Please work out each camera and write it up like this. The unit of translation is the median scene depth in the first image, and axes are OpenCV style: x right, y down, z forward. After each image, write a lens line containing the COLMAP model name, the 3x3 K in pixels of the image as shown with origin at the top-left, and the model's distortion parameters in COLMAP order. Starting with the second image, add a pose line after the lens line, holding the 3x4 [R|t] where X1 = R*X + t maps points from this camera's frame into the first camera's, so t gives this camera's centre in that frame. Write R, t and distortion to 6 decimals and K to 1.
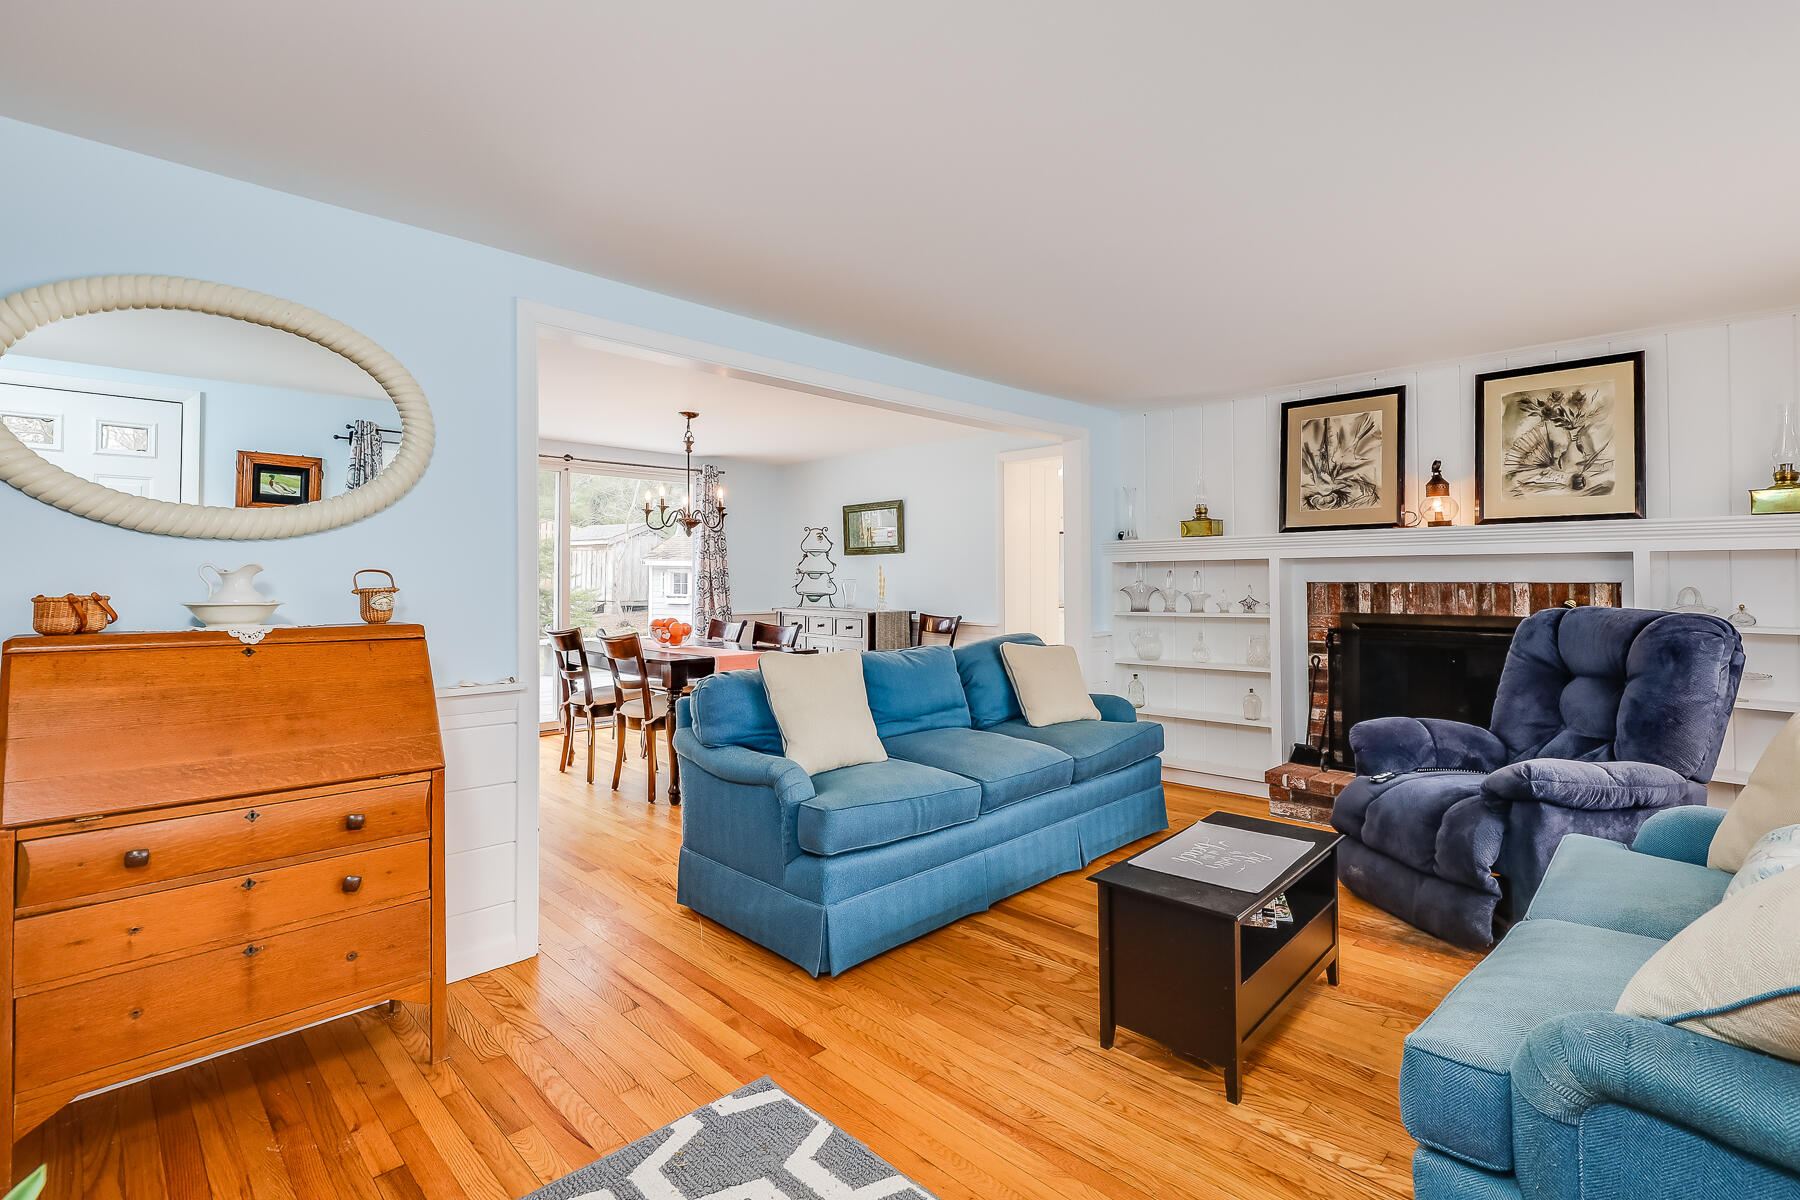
lens RADIAL K [[837.7, 0, 927.0], [0, 837.7, 563.1], [0, 0, 1]] dist [-0.001238, -0.000744]
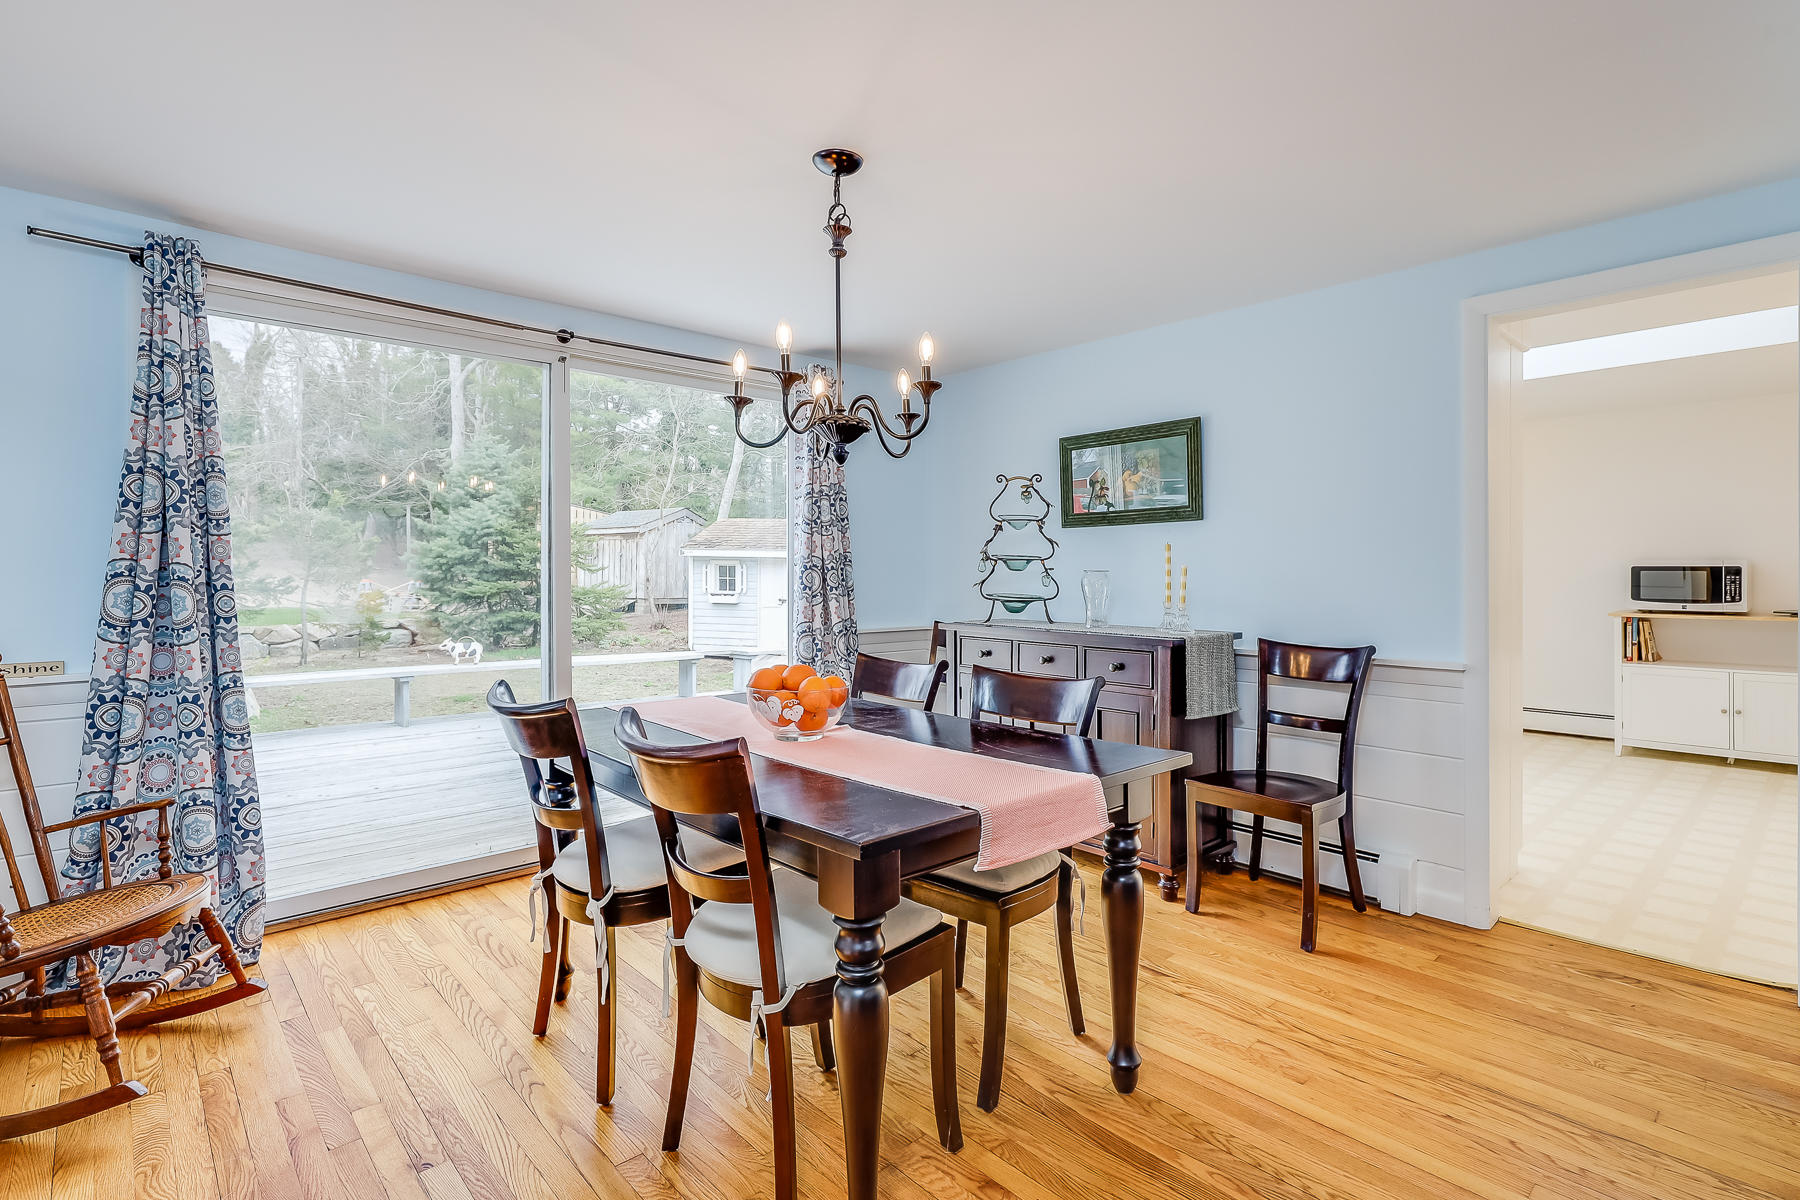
lens RADIAL K [[872.4, 0, 927.4], [0, 872.4, 576.0], [0, 0, 1]] dist [-0.000930, -0.001399]
pose [[0.999013, 0.000249, -0.044425, -0.268087], [0.000713, 0.999766, 0.021637, 0.016817], [0.044420, -0.021647, 0.998778, 0.693911]]
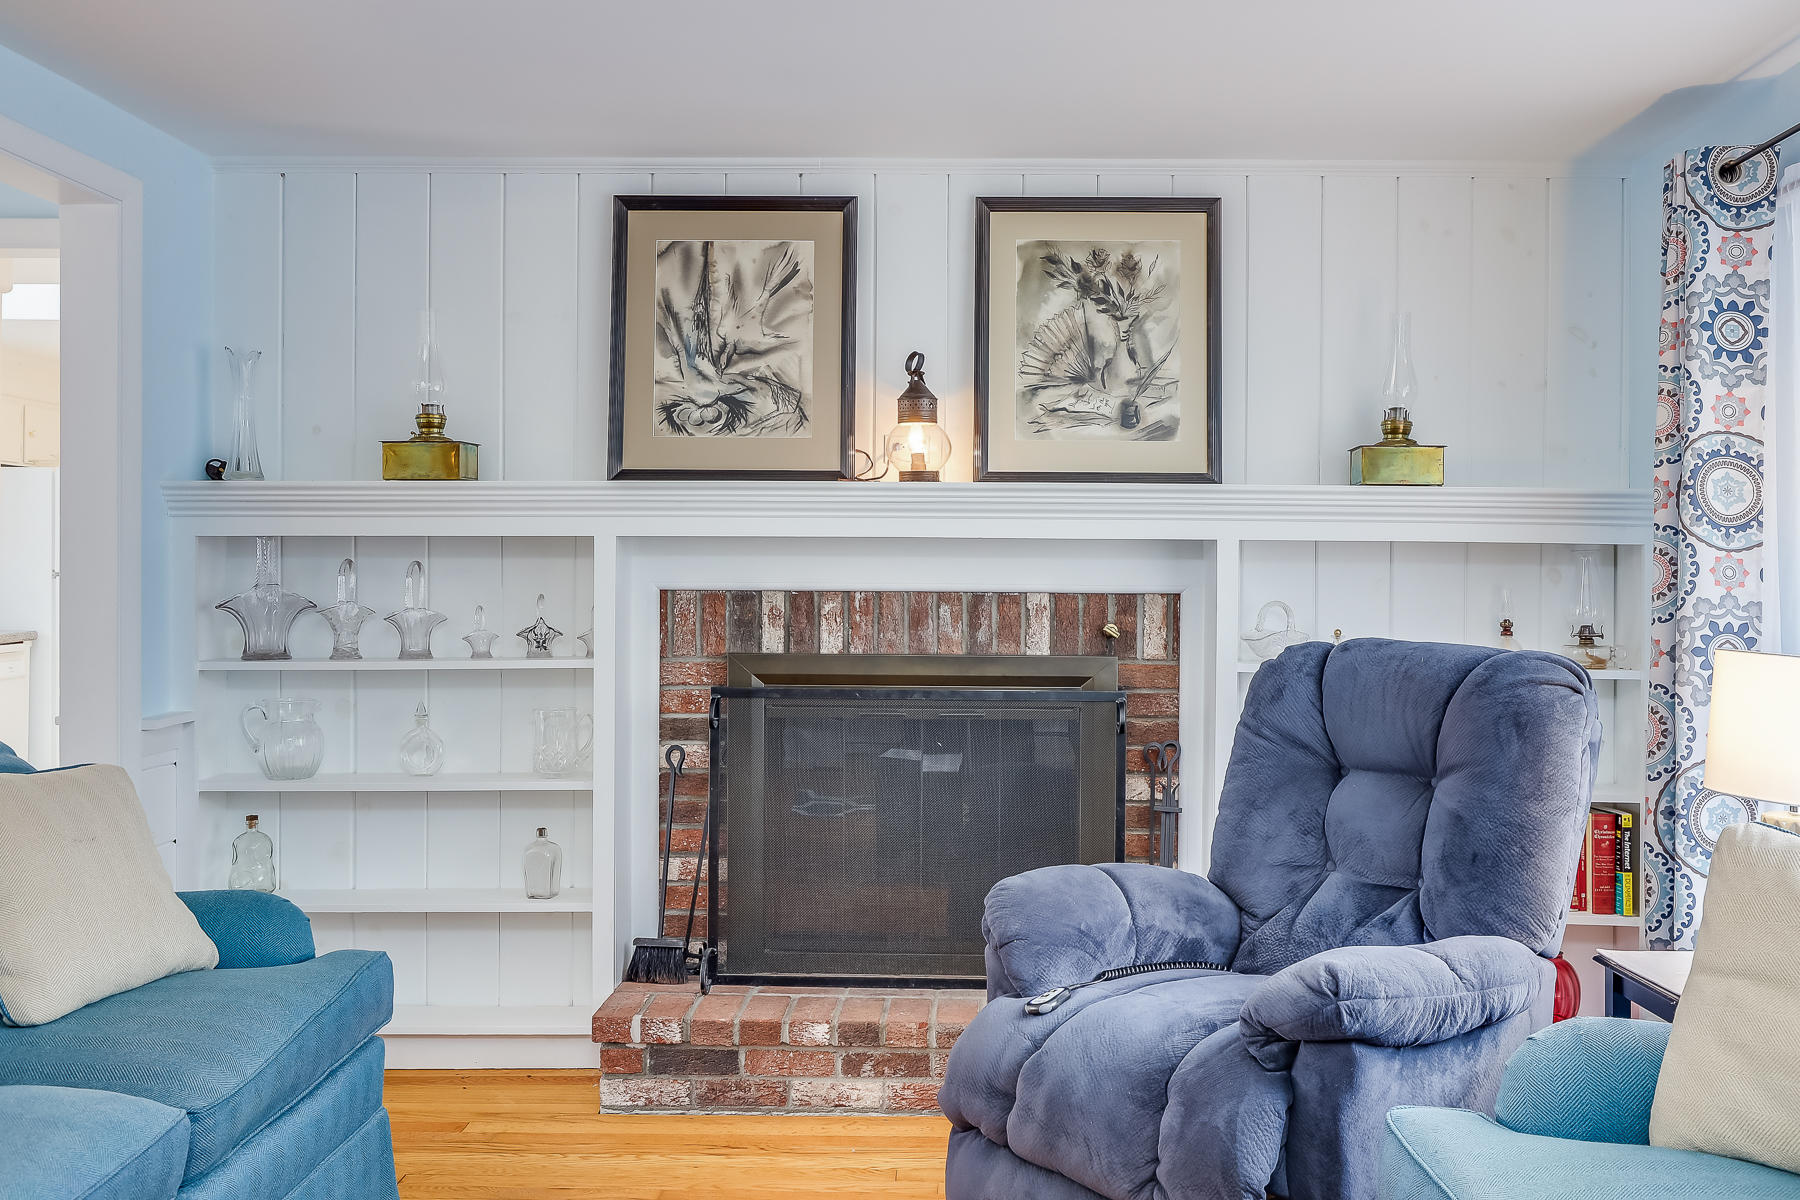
lens RADIAL K [[1574.2, 0, 926.4], [0, 1574.2, 589.7], [0, 0, 1]] dist [0.008968, 0.014198]
pose [[0.729840, 0.005762, 0.683593, -0.039103], [-0.021153, 0.999676, 0.014157, 0.007695], [-0.683290, -0.024792, 0.729726, 0.268082]]
